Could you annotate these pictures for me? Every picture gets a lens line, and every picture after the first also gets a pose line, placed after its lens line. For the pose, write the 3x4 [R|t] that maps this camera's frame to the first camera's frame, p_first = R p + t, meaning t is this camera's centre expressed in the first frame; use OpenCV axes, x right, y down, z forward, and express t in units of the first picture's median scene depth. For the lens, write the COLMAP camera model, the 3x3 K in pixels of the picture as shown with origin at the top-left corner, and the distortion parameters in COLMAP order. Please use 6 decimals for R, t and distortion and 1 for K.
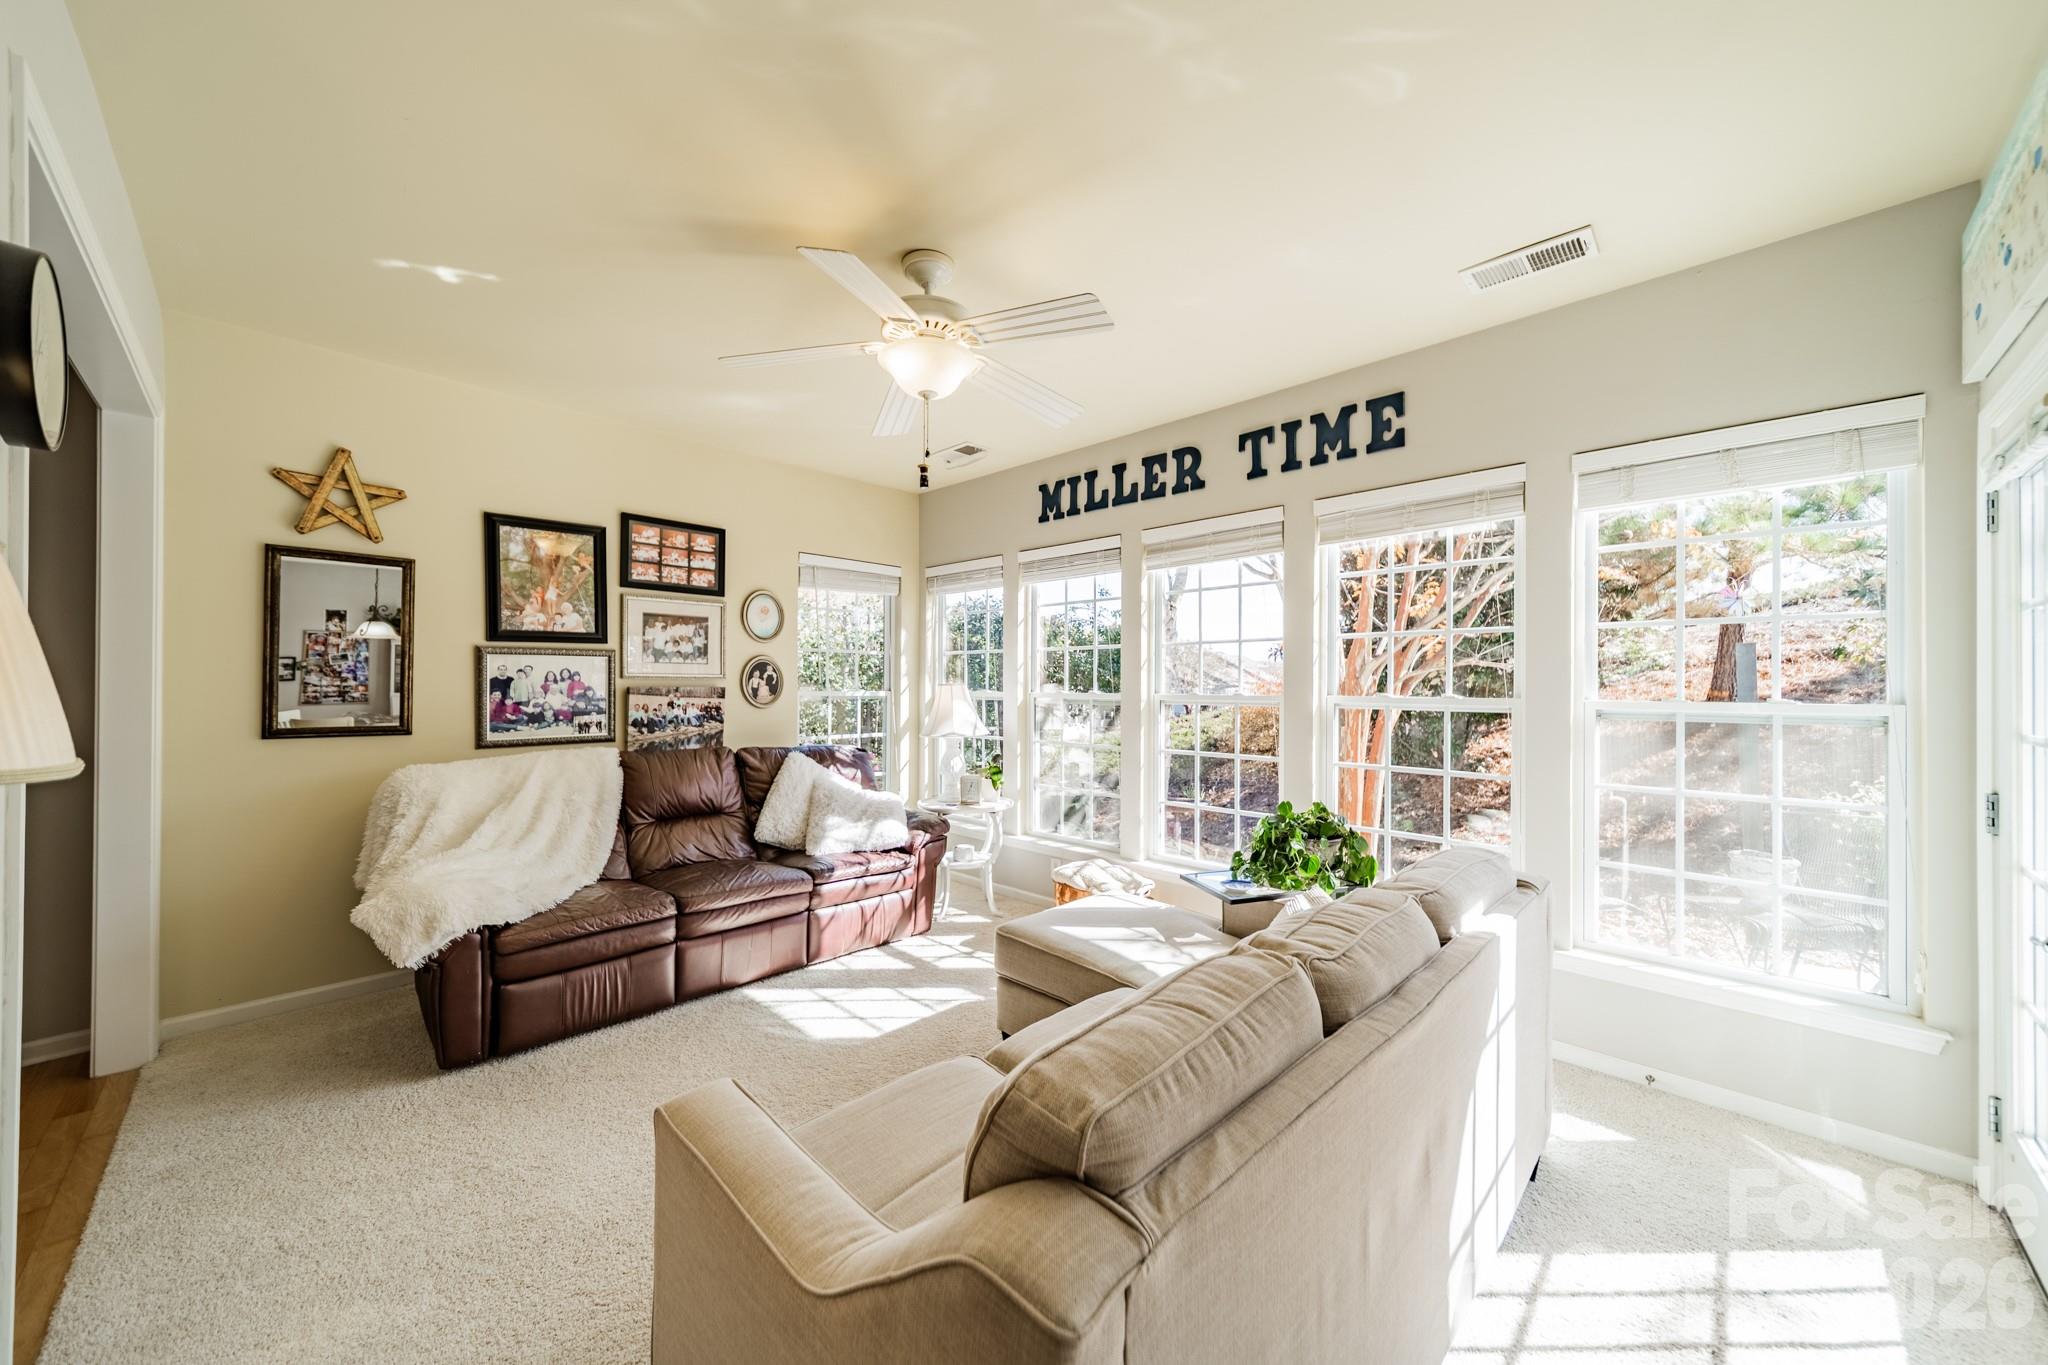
lens RADIAL K [[722.1, 0, 1019.9], [0, 722.1, 687.7], [0, 0, 1]] dist [0.007559, 0.000012]
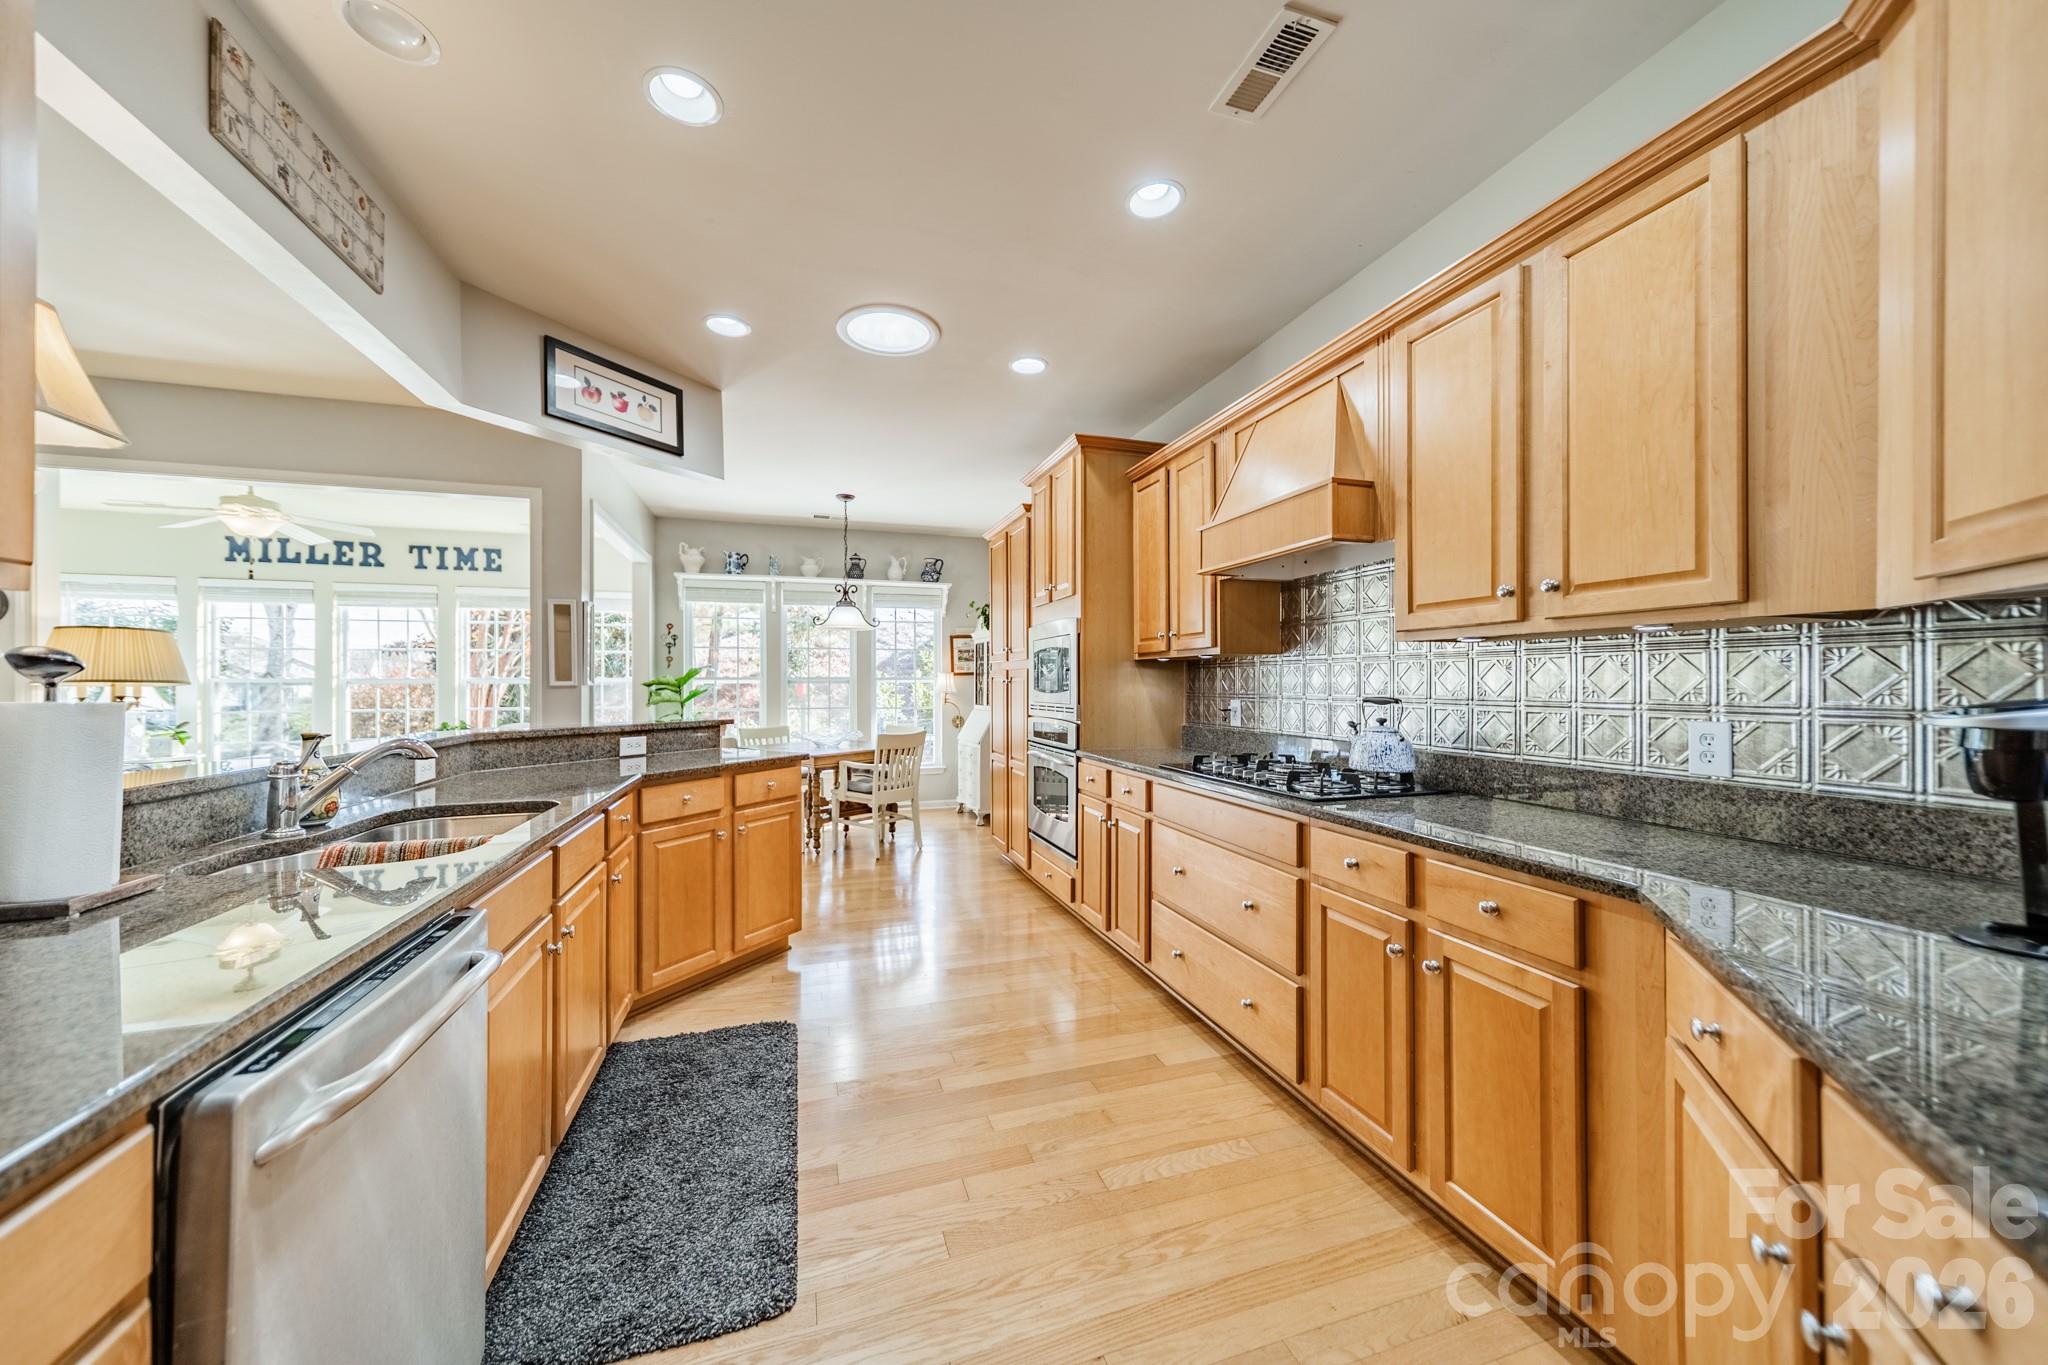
lens RADIAL K [[722.1, 0, 1020.9], [0, 722.1, 670.2], [0, 0, 1]] dist [0.007559, 0.000012]
pose [[0.453584, -0.007603, 0.891181, -0.669436], [0.001356, 0.999968, 0.007841, -0.025218], [-0.891212, -0.002348, 0.453580, -1.307137]]
